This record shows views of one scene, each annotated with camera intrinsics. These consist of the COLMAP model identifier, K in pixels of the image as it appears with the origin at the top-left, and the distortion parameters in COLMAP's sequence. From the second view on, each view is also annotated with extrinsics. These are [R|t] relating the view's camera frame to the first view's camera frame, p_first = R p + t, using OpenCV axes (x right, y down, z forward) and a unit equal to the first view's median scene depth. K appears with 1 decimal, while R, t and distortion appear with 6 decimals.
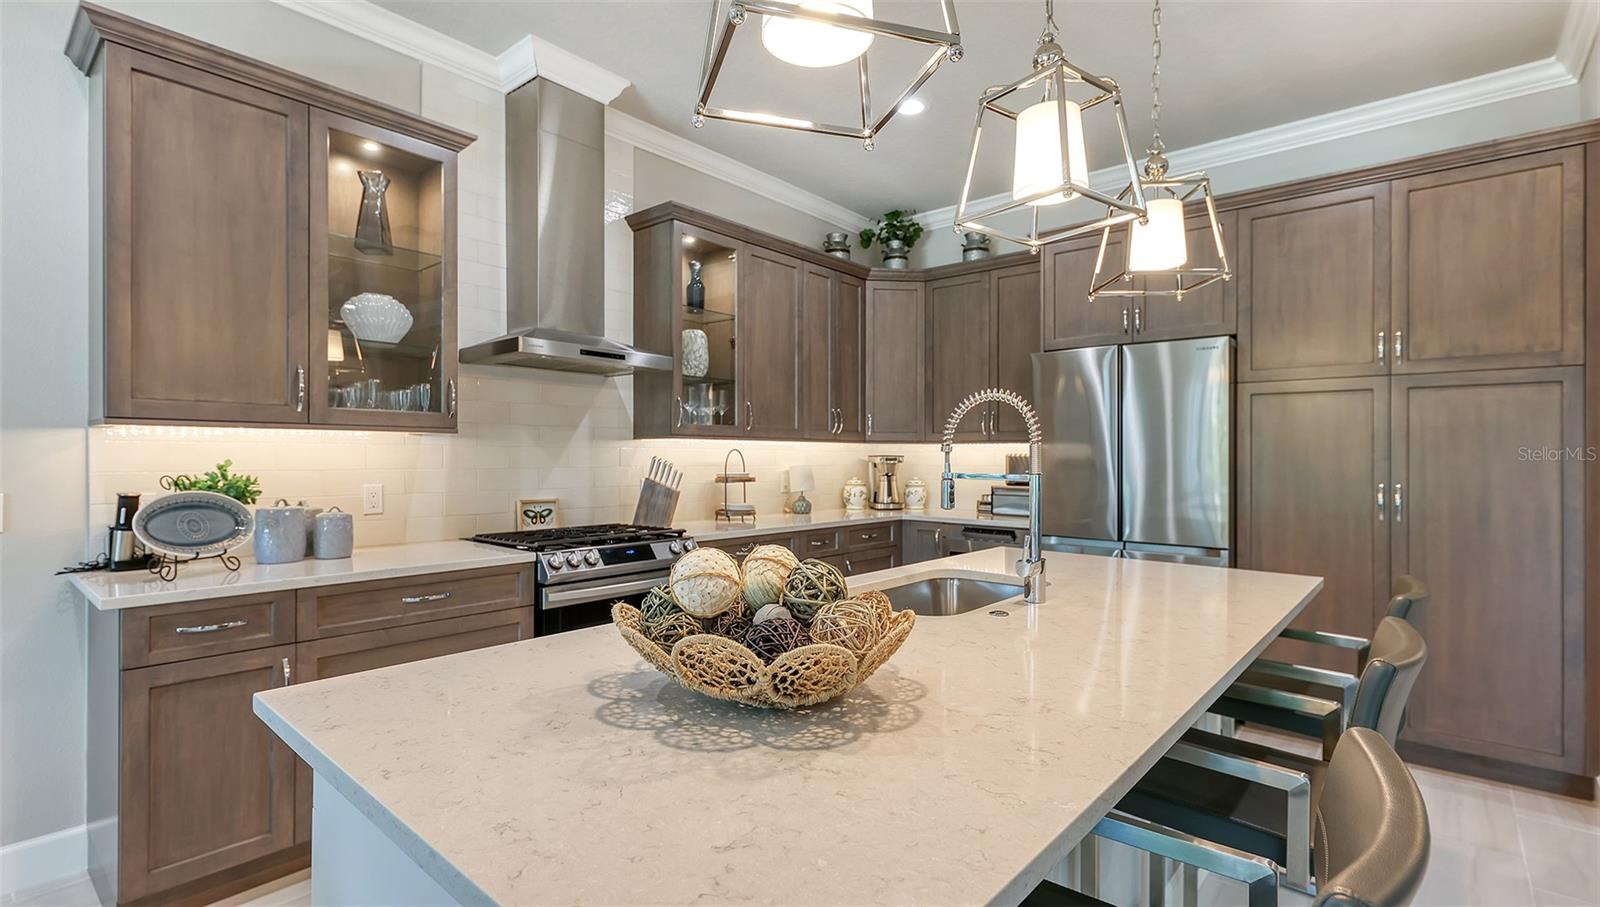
lens RADIAL K [[731.8, 0, 791.3], [0, 731.8, 458.5], [0, 0, 1]] dist [0.004620, 0.000272]
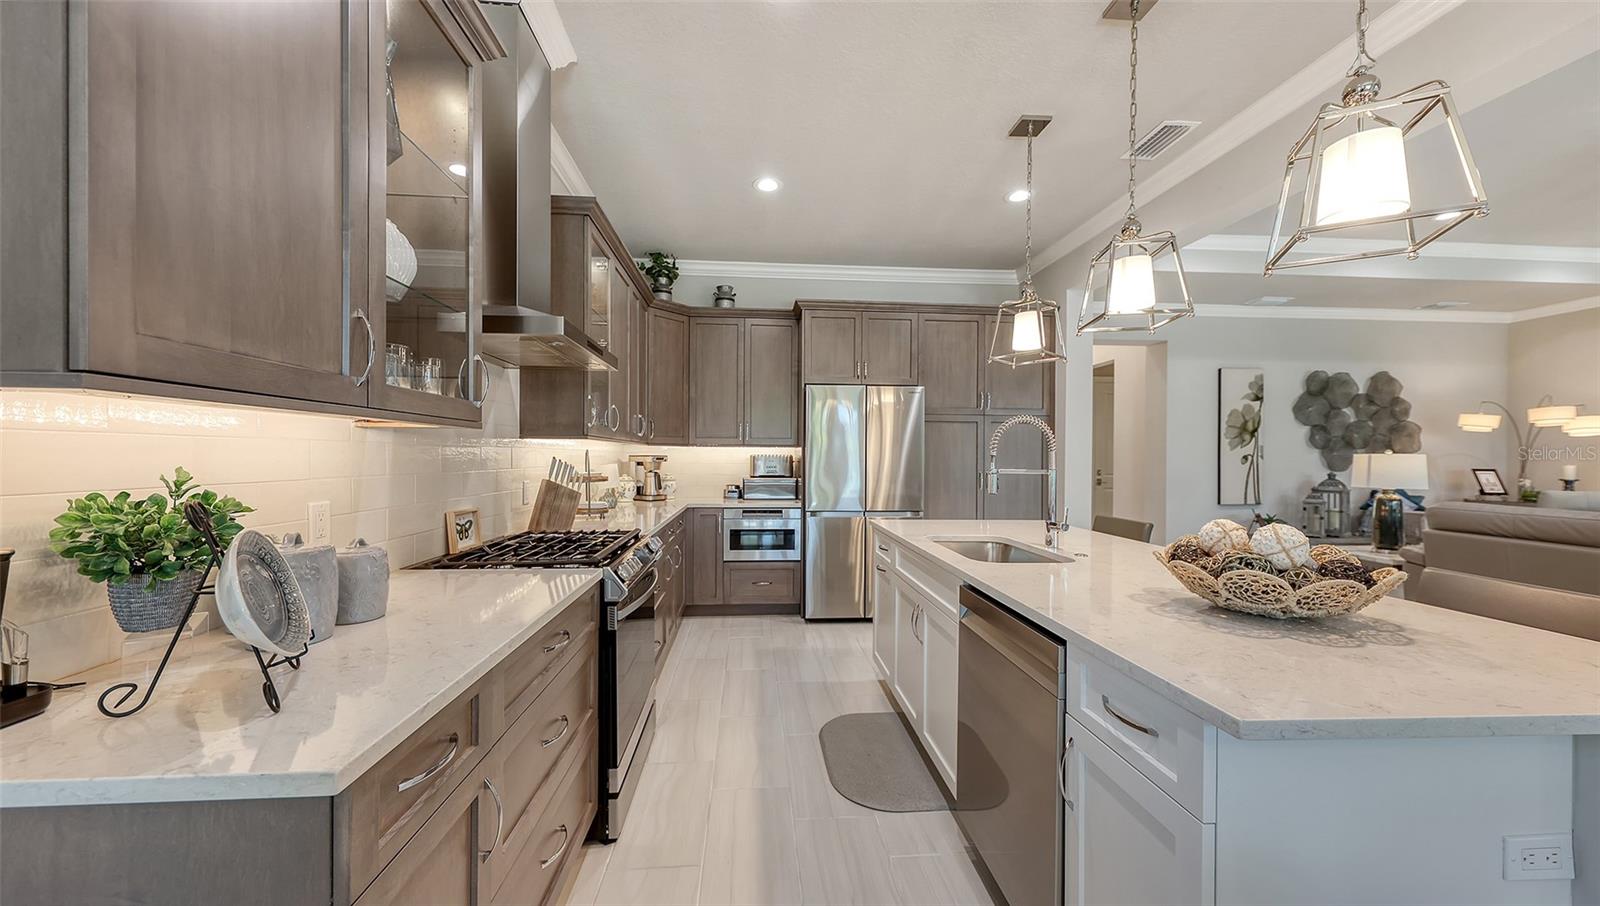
lens RADIAL K [[556.3, 0, 792.1], [0, 556.3, 461.2], [0, 0, 1]] dist [-0.000538, -0.000020]
pose [[0.704603, -0.006086, 0.709575, -0.527556], [-0.000530, 0.999958, 0.009104, -0.004869], [-0.709601, -0.006791, 0.704571, 0.294505]]
